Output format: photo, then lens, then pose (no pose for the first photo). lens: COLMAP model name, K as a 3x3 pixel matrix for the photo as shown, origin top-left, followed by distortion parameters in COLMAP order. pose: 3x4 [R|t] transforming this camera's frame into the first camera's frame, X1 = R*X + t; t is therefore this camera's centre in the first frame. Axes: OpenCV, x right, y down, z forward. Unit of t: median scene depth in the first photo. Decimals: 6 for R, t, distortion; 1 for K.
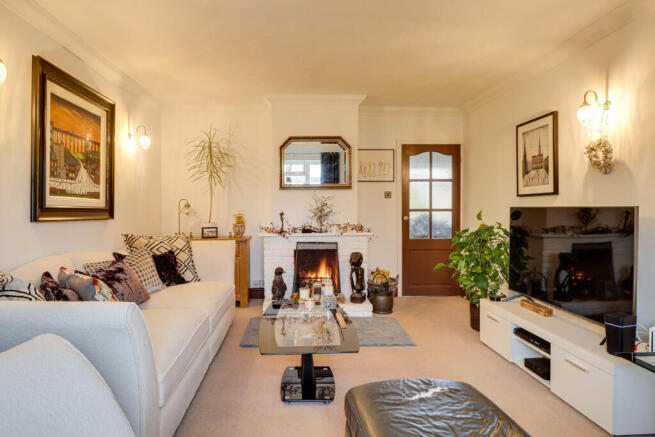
lens RADIAL K [[370.4, 0, 308.6], [0, 370.4, 217.1], [0, 0, 1]] dist [-0.002572, -0.005231]
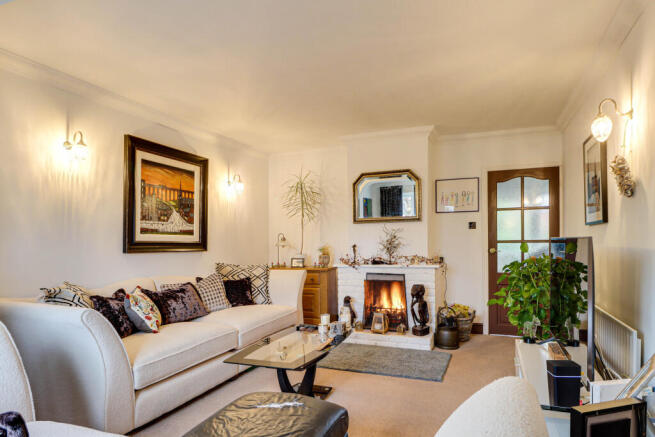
lens RADIAL K [[370.4, 0, 354.1], [0, 370.4, 243.6], [0, 0, 1]] dist [-0.002572, -0.005231]
pose [[0.931564, -0.006489, -0.363520, 0.332175], [0.001219, 0.999891, -0.014725, -0.000458], [0.363576, 0.013274, 0.931470, 0.006688]]
